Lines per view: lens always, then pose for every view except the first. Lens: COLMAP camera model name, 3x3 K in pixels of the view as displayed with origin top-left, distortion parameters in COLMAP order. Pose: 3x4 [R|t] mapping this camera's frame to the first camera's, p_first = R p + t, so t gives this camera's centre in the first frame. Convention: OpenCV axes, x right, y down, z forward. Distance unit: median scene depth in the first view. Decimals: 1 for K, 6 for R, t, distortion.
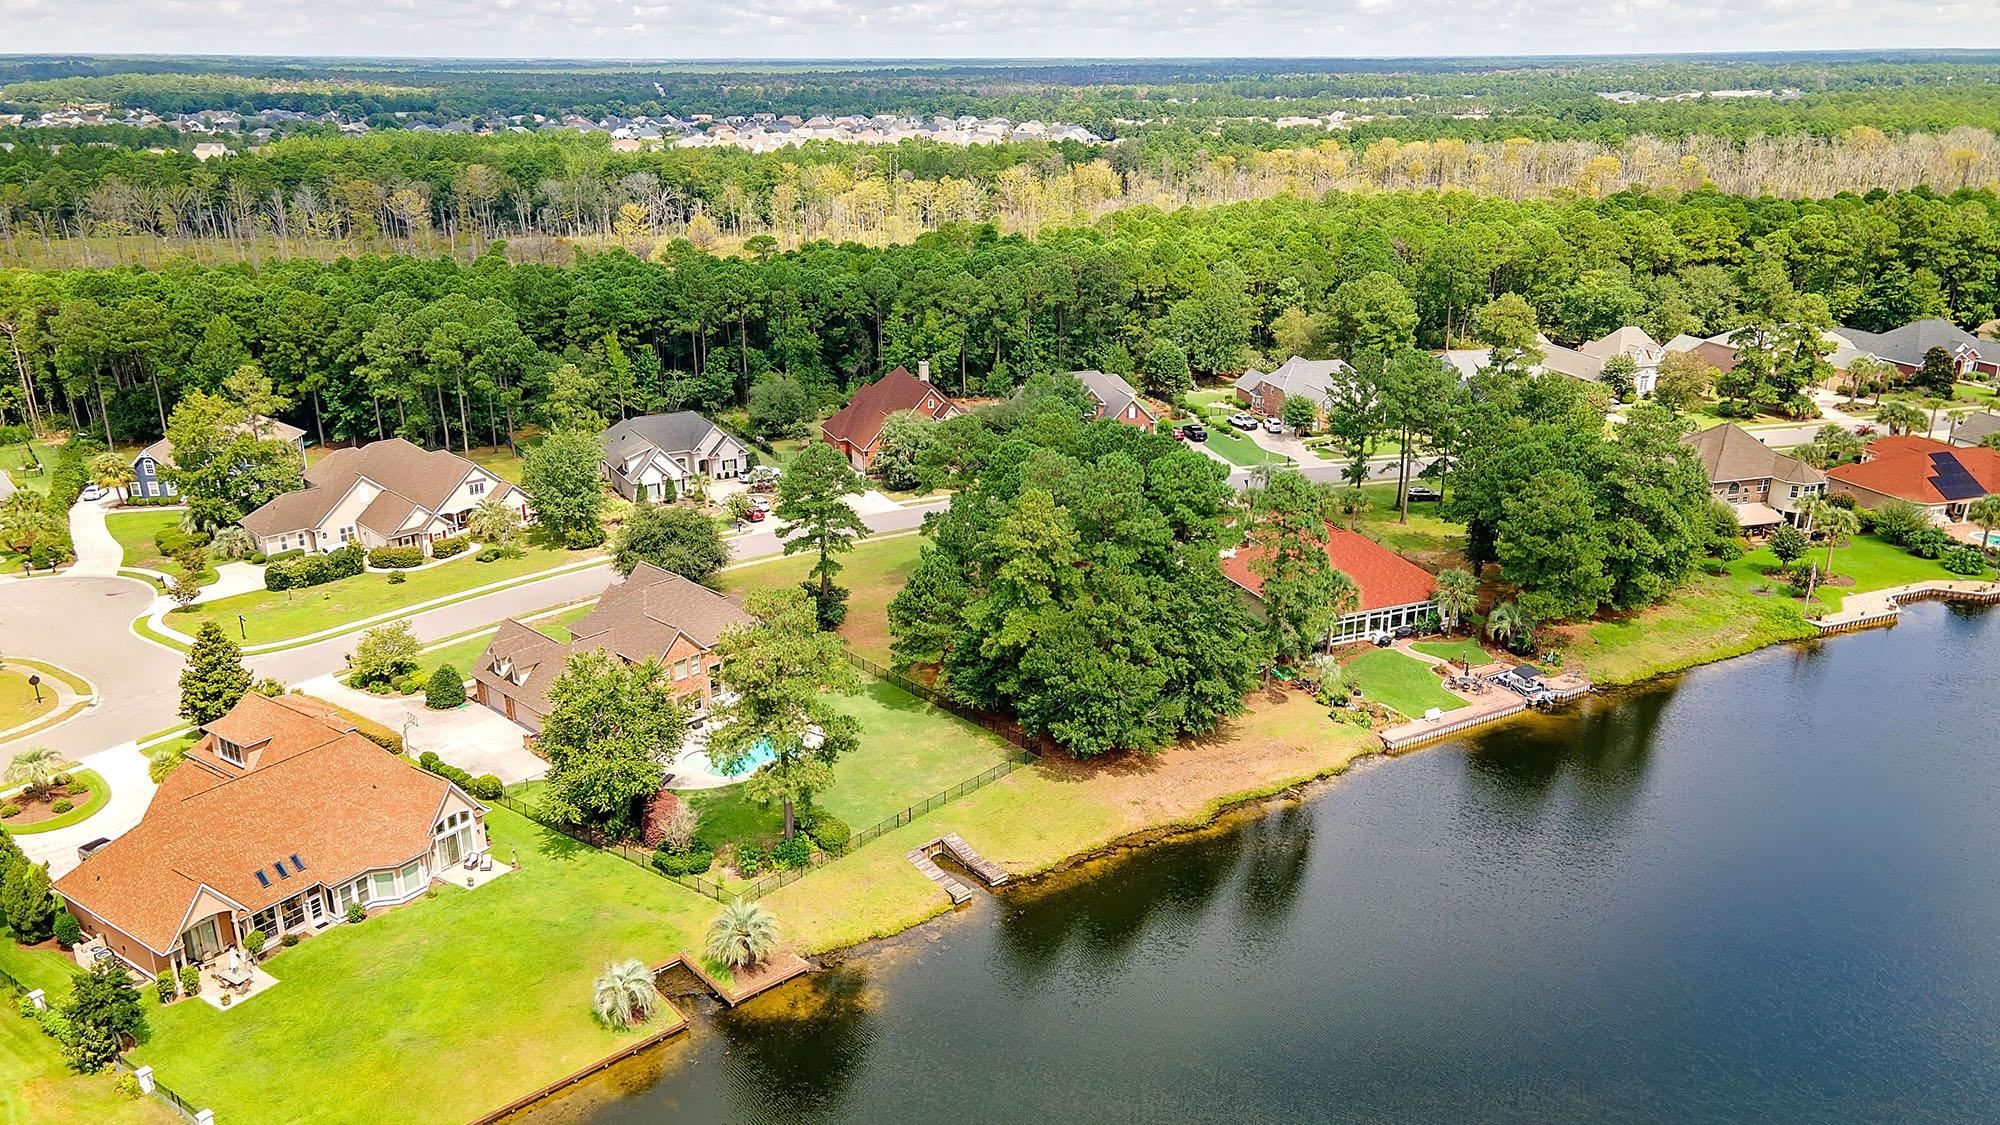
lens RADIAL K [[1457.3, 0, 1000.0], [0, 1457.3, 562.5], [0, 0, 1]] dist [0.016843, 0.047608]
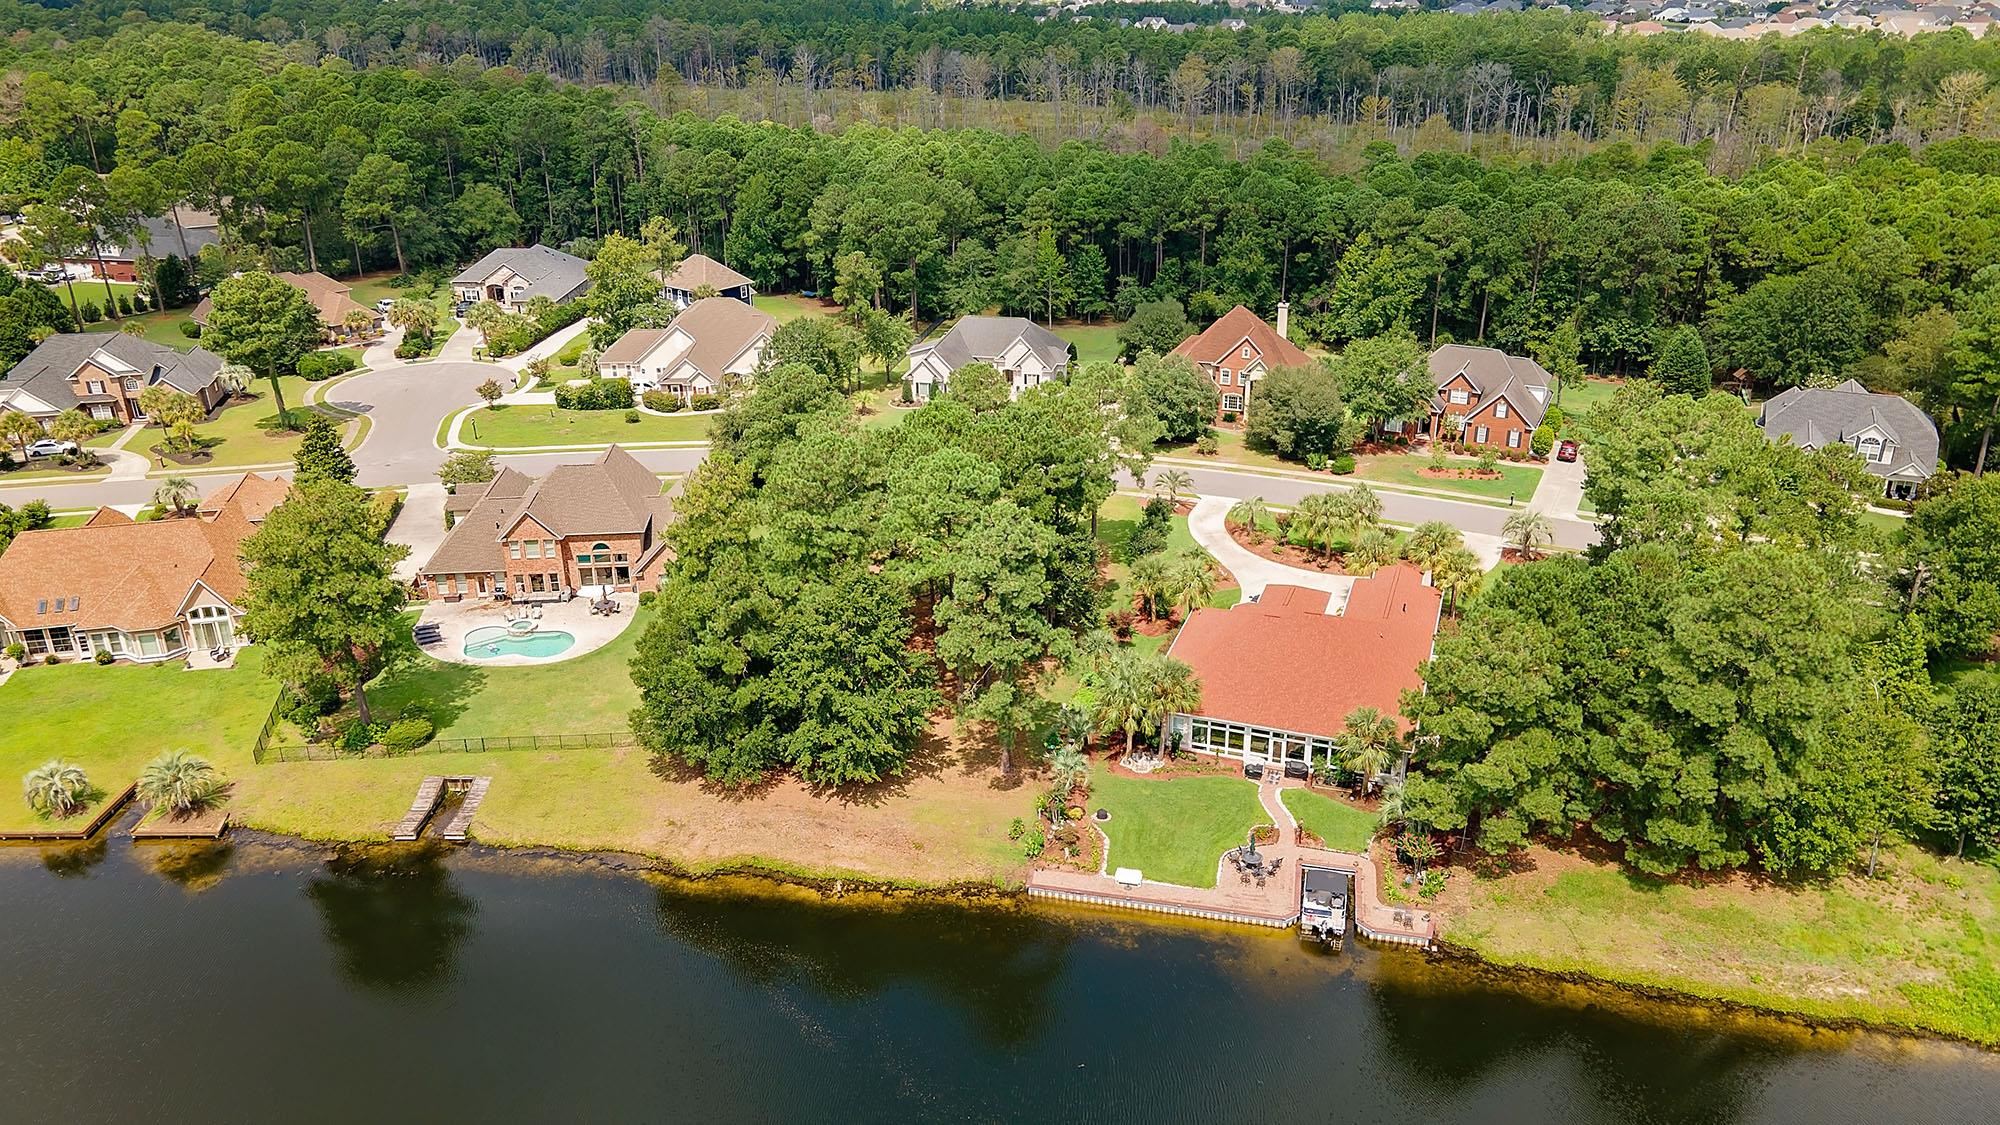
lens RADIAL K [[1457.3, 0, 1000.0], [0, 1457.3, 562.5], [0, 0, 1]] dist [0.016843, 0.047608]
pose [[0.739576, 0.263077, -0.619531, 0.590051], [-0.215021, 0.964565, 0.152908, -0.129636], [0.637804, 0.020125, 0.769936, 0.354777]]
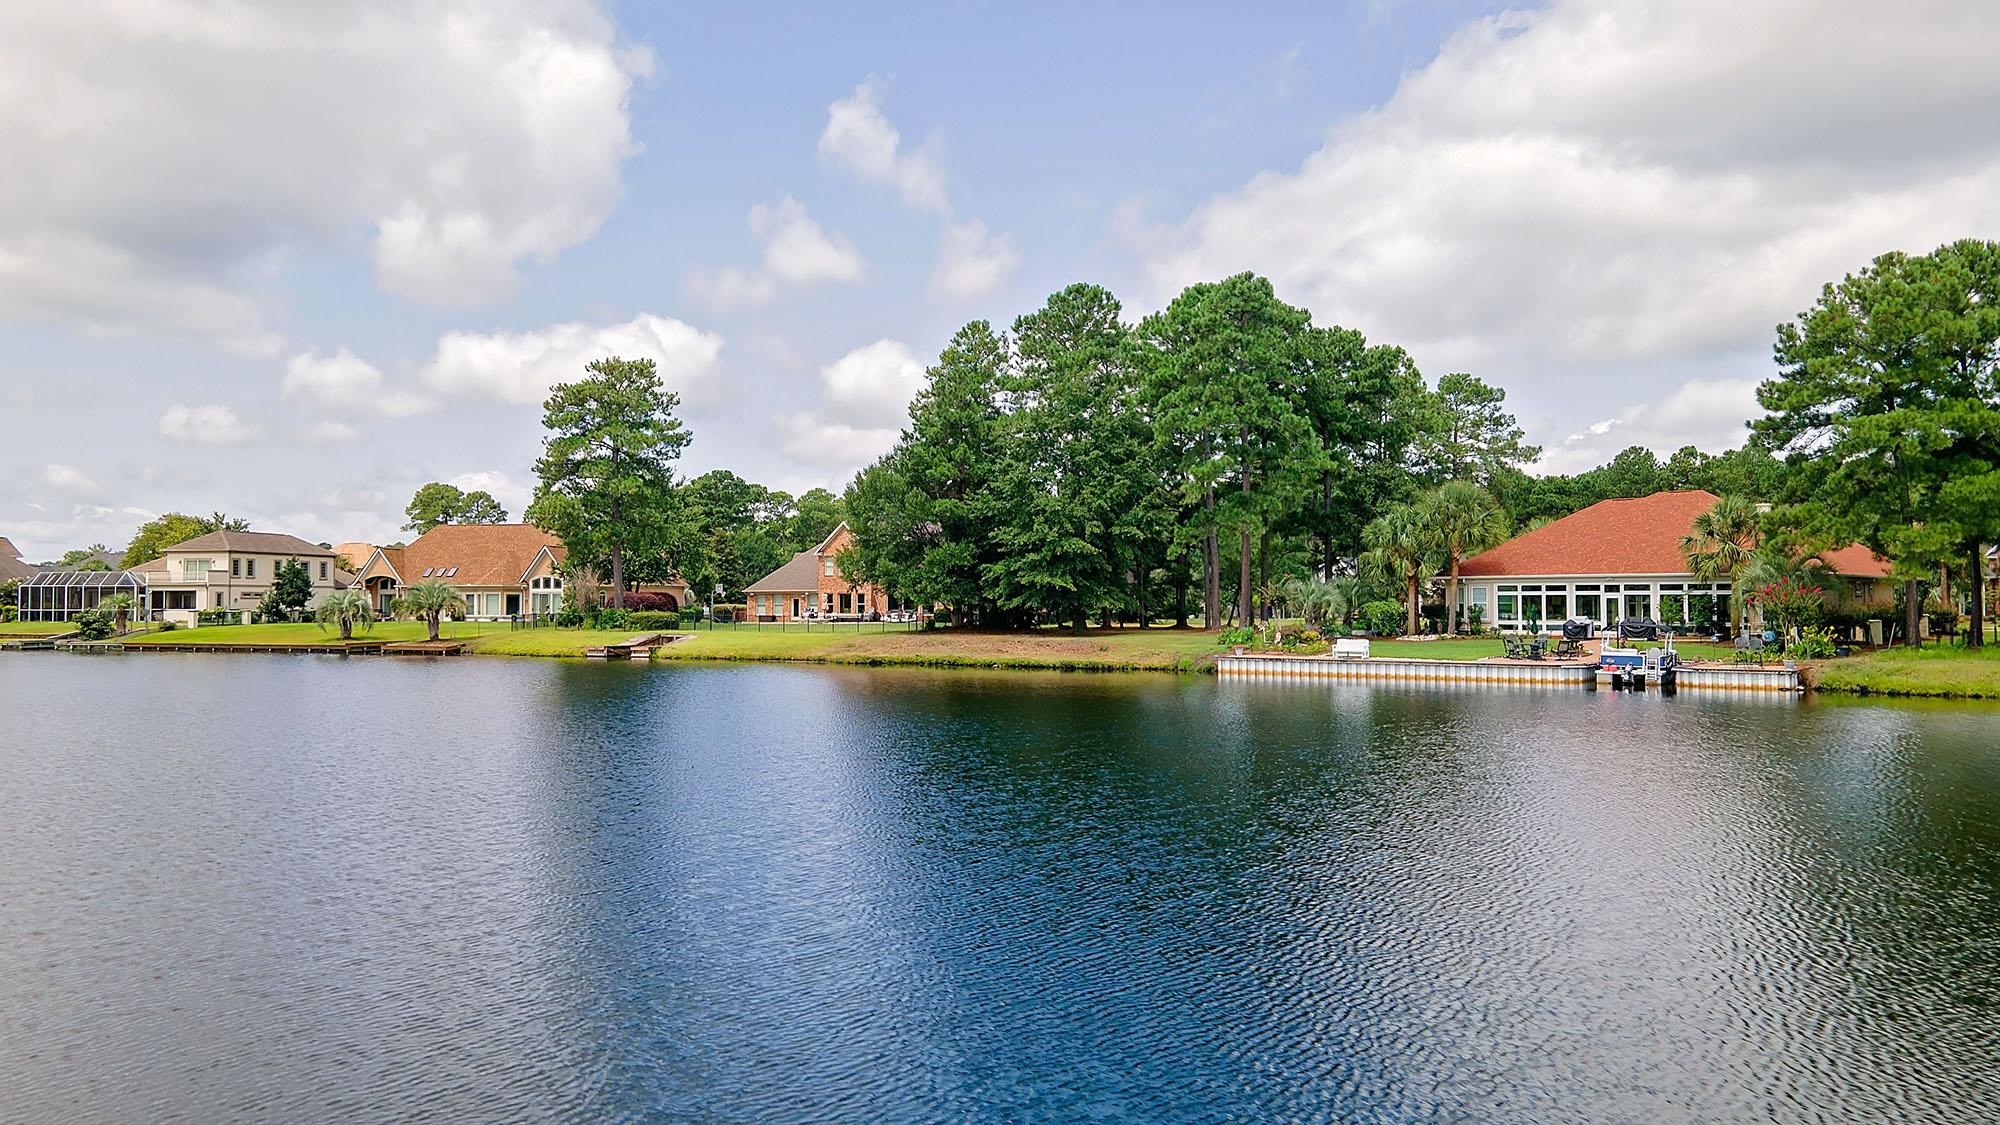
lens RADIAL K [[1404.9, 0, 1029.4], [0, 1404.9, 567.2], [0, 0, 1]] dist [0.011550, 0.002661]
pose [[0.453884, -0.017944, -0.890880, 0.630843], [-0.289587, 0.942555, -0.166523, 0.175693], [0.842691, 0.333570, 0.422615, 0.599954]]
